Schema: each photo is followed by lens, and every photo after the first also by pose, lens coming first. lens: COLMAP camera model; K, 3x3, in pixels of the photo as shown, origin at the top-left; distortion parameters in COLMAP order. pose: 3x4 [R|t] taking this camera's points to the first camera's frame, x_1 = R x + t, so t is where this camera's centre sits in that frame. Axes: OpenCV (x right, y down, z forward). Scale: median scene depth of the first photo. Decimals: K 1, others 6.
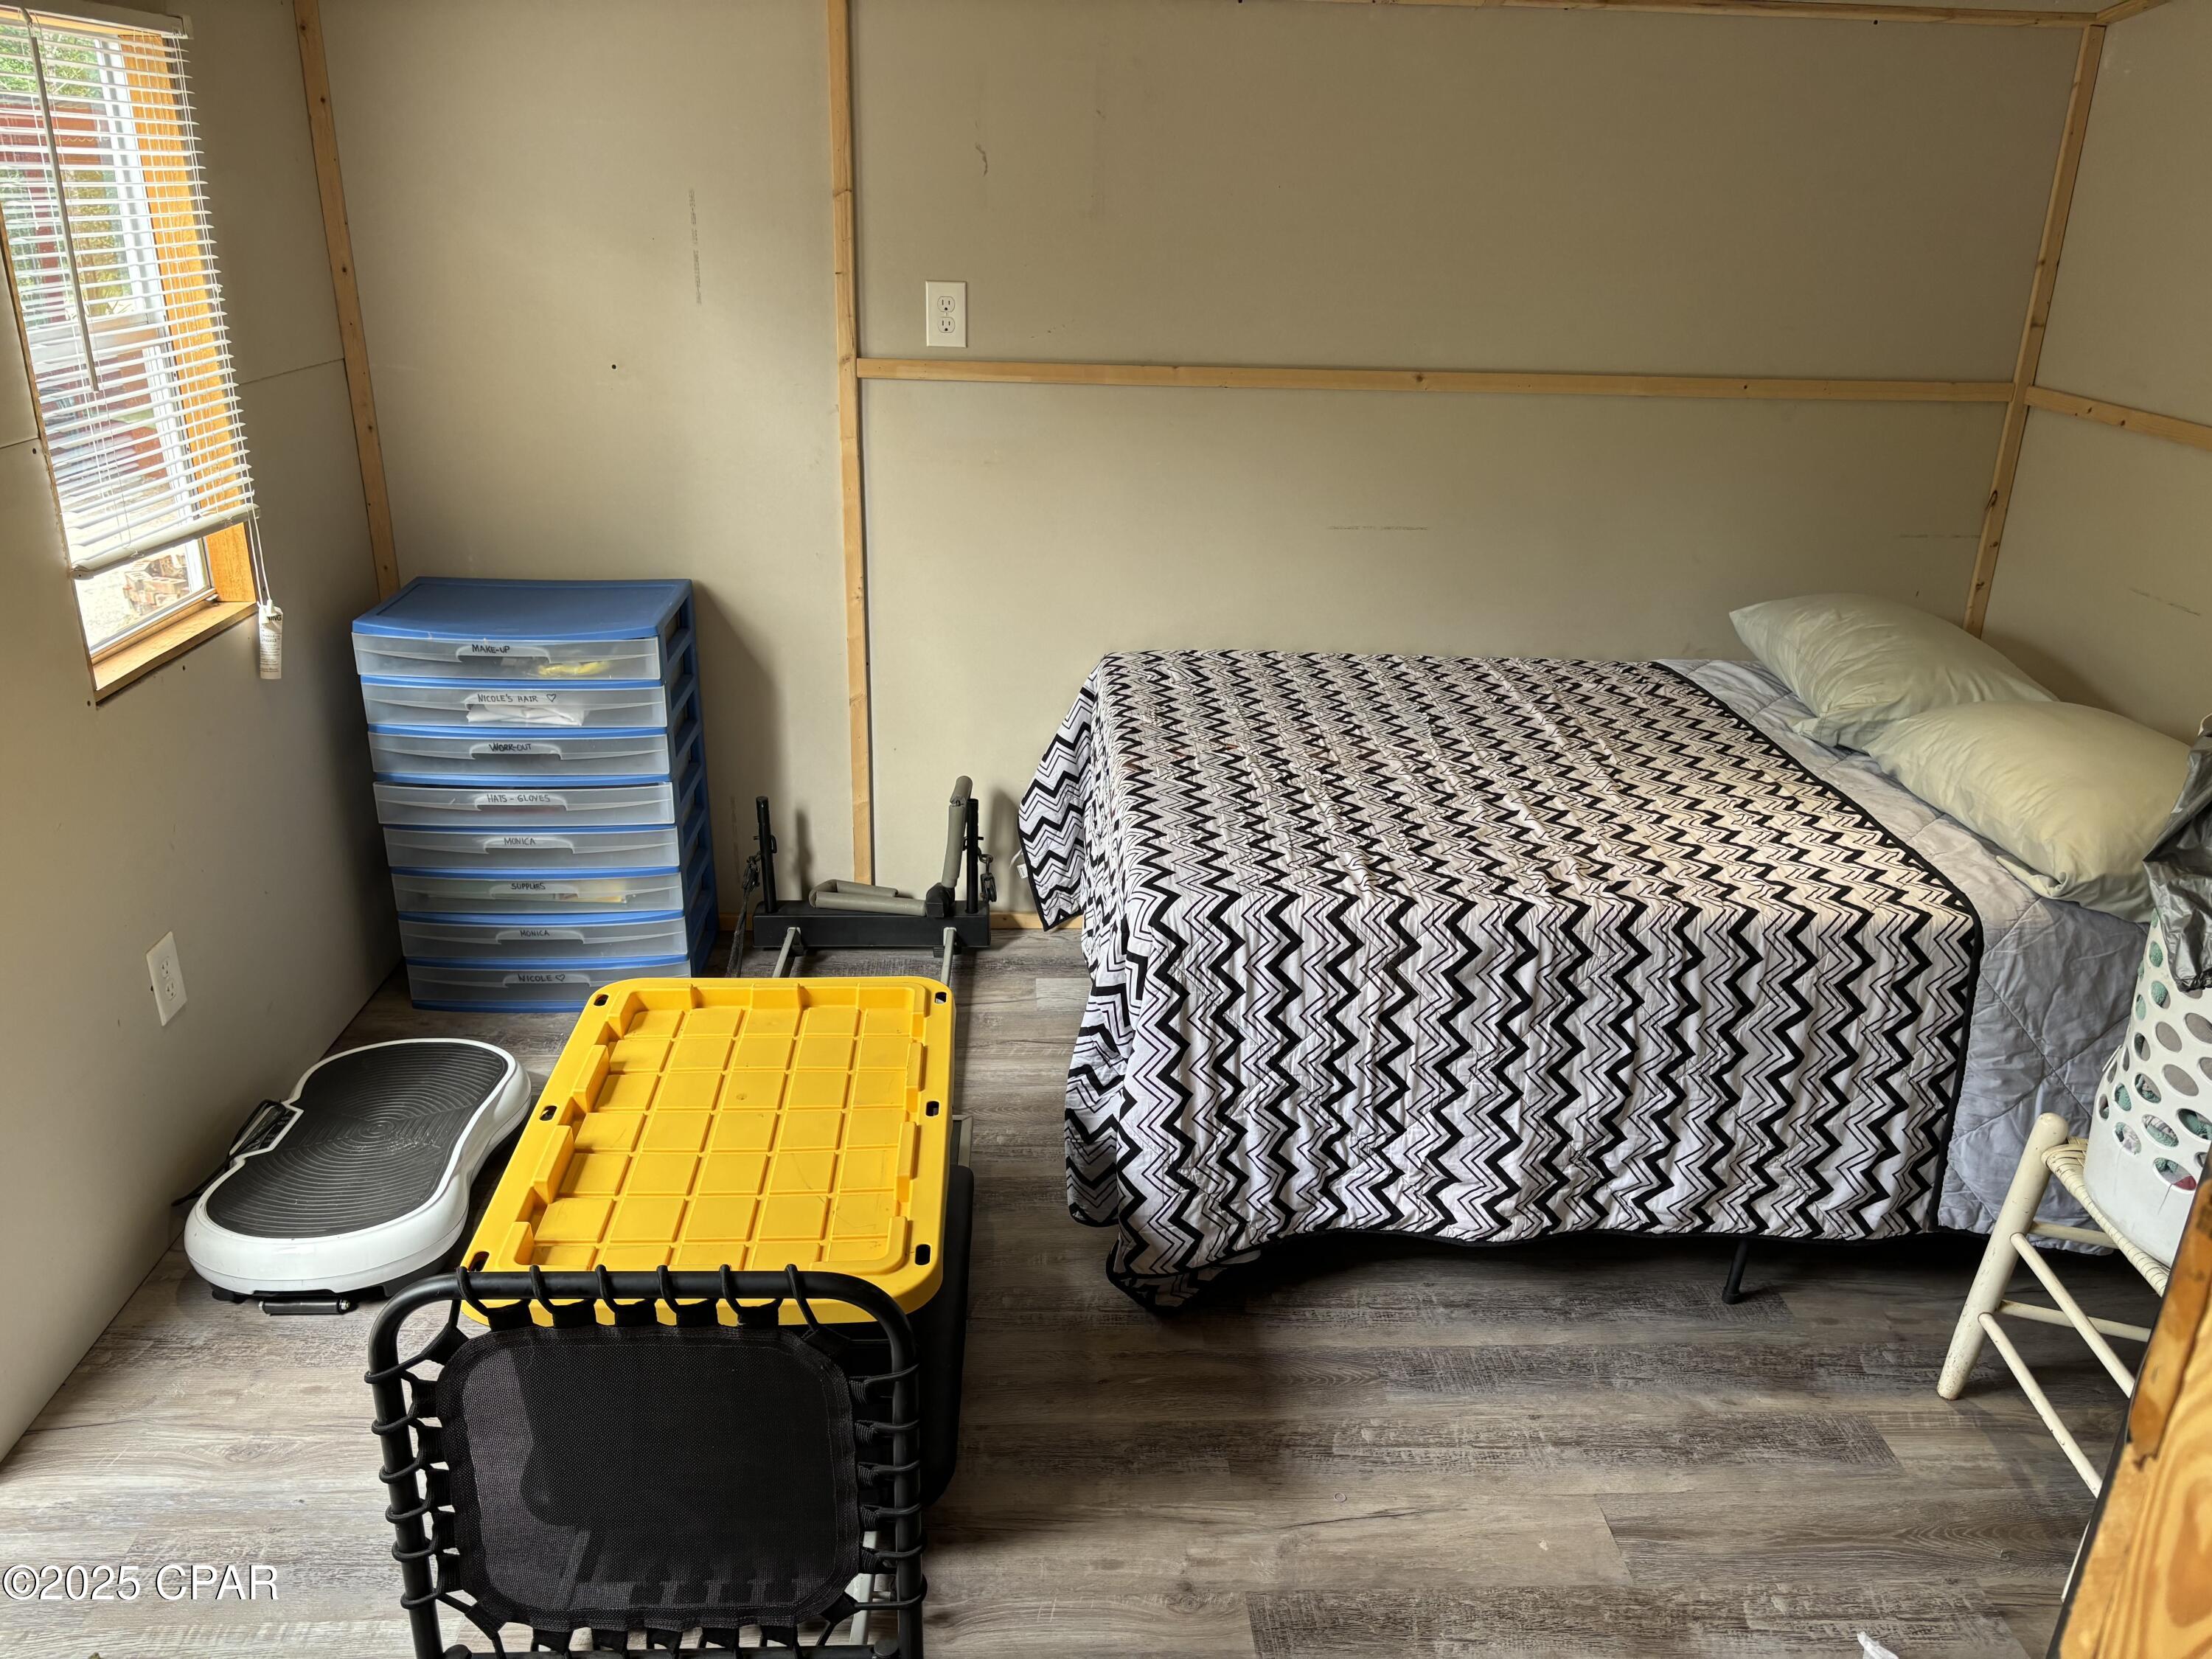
lens RADIAL K [[1677.4, 0, 1106.0], [0, 1677.4, 829.5], [0, 0, 1]] dist [0.035765, -0.054392]
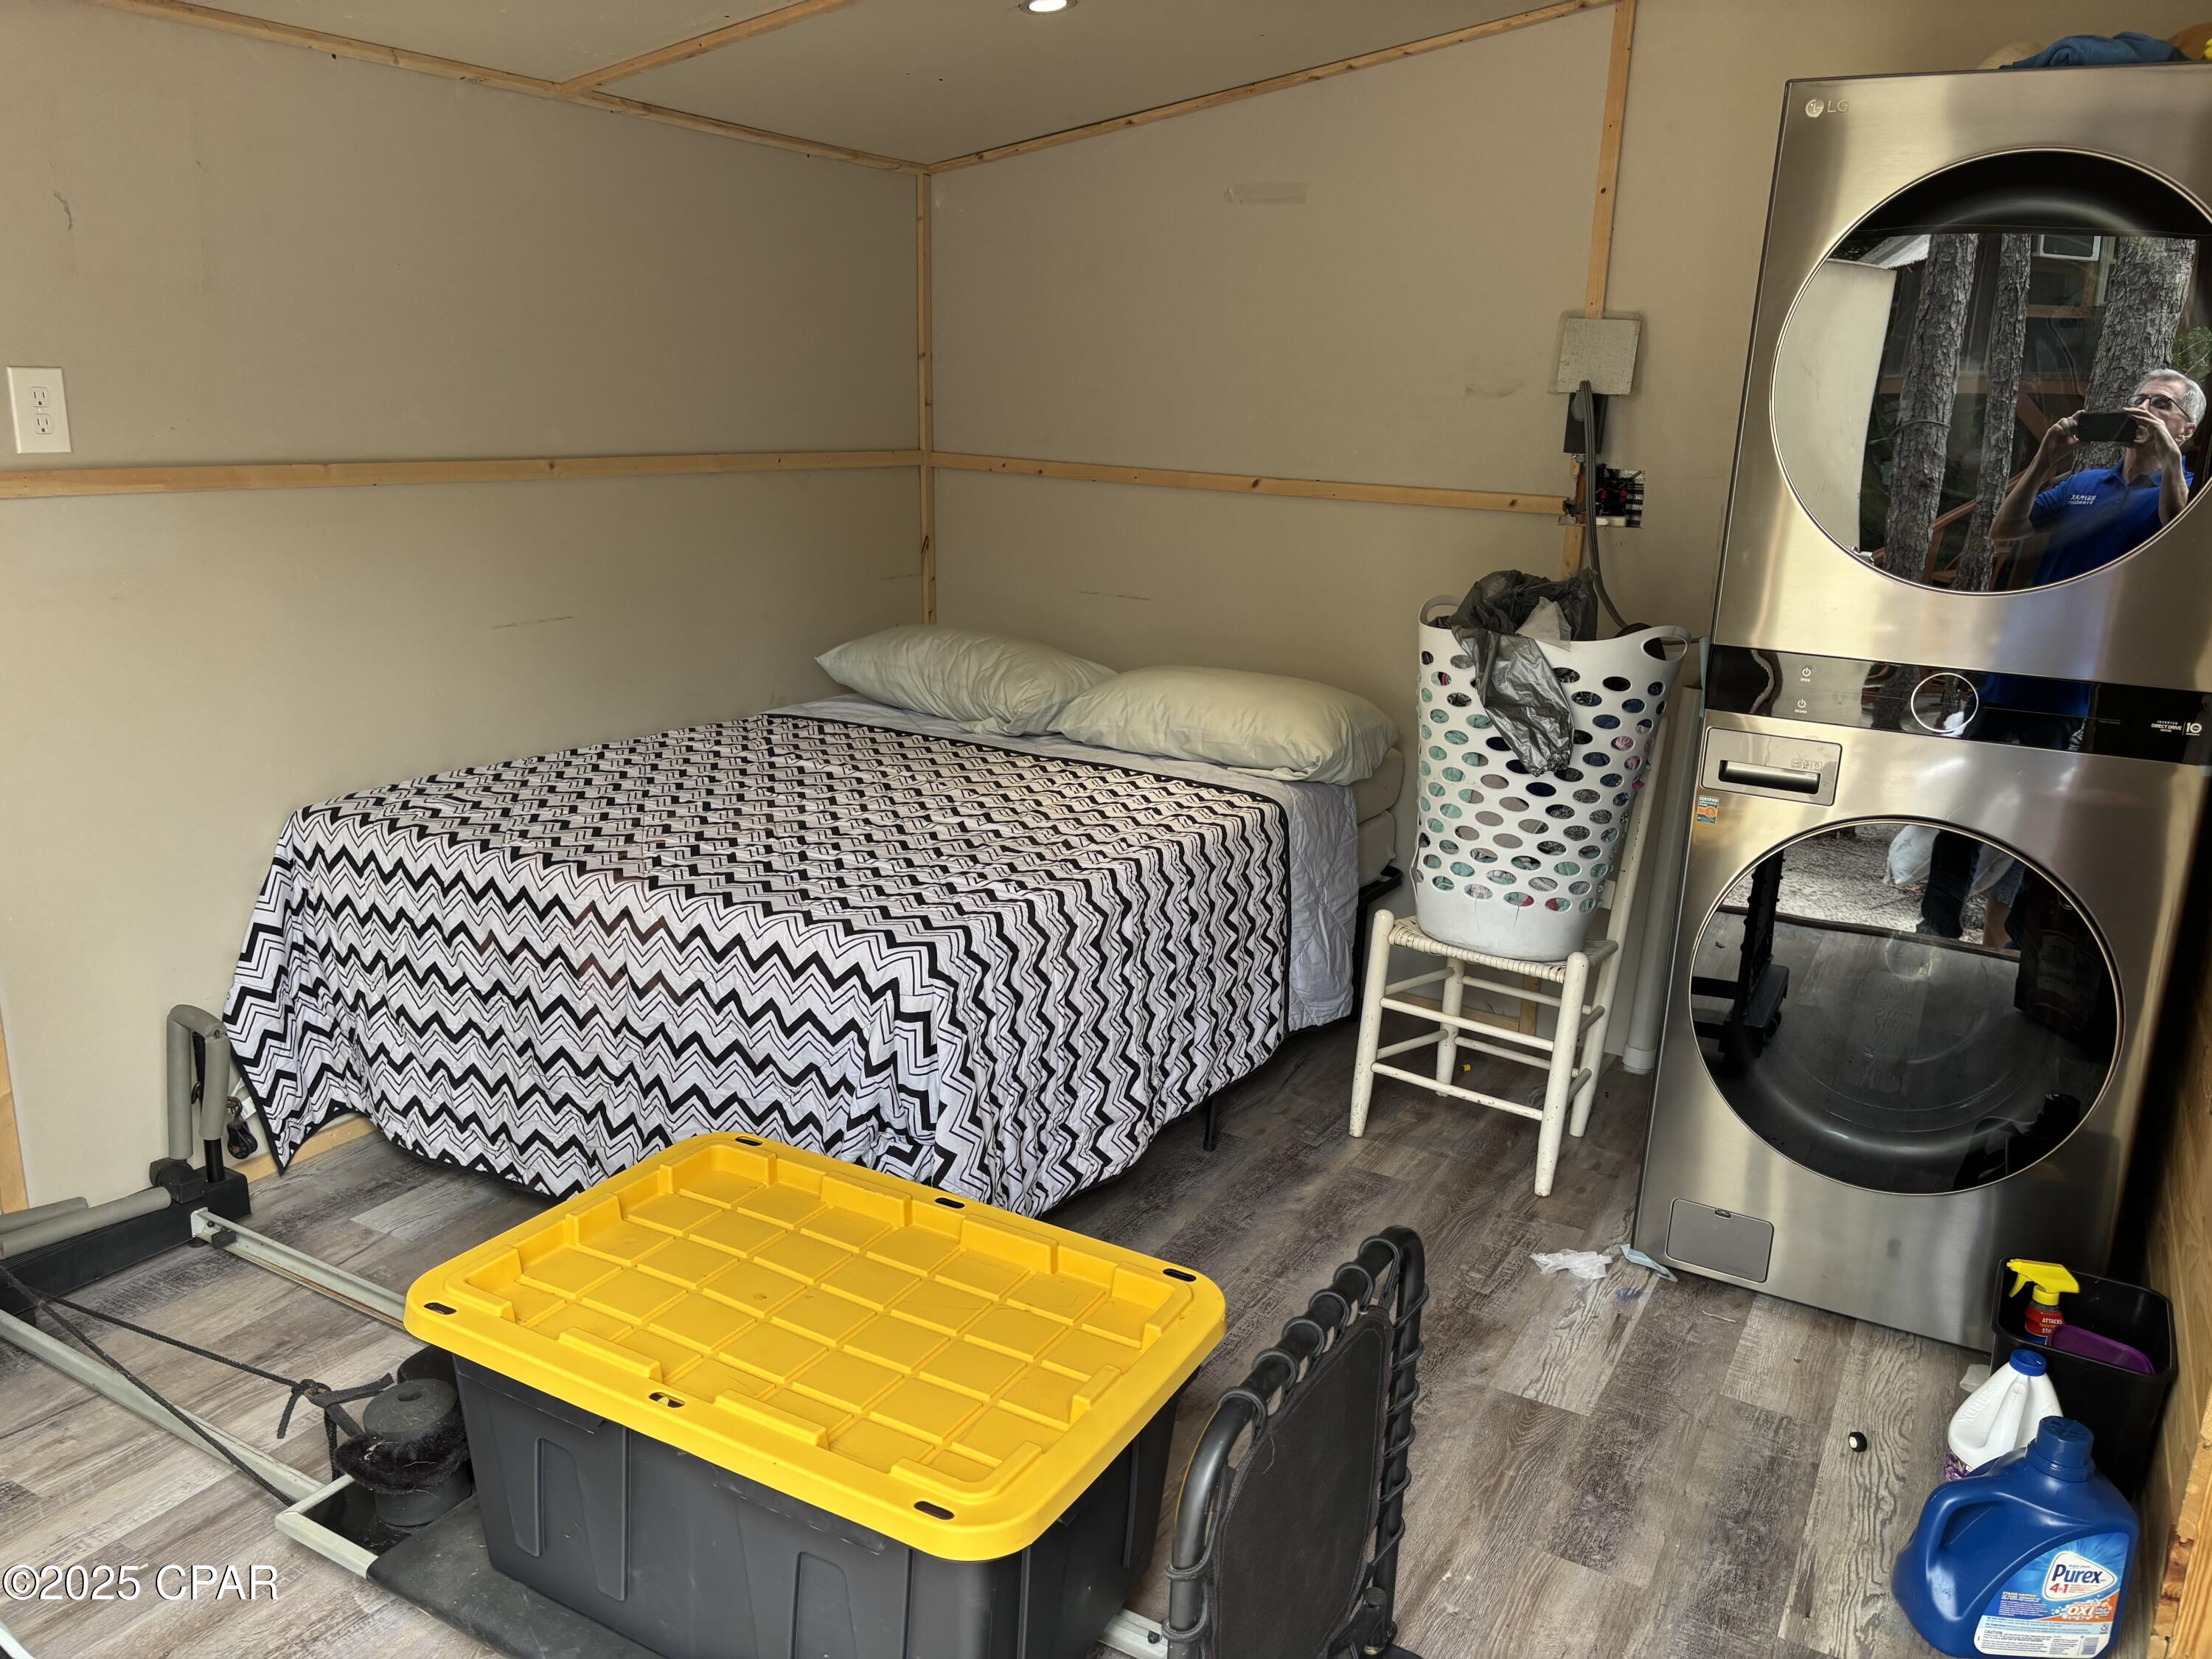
lens RADIAL K [[1677.4, 0, 1106.0], [0, 1677.4, 829.5], [0, 0, 1]] dist [0.035765, -0.054392]
pose [[0.540179, -0.223013, 0.811463, -0.504274], [0.282406, 0.956371, 0.074844, -0.051029], [-0.792750, 0.188733, 0.579592, 0.229552]]
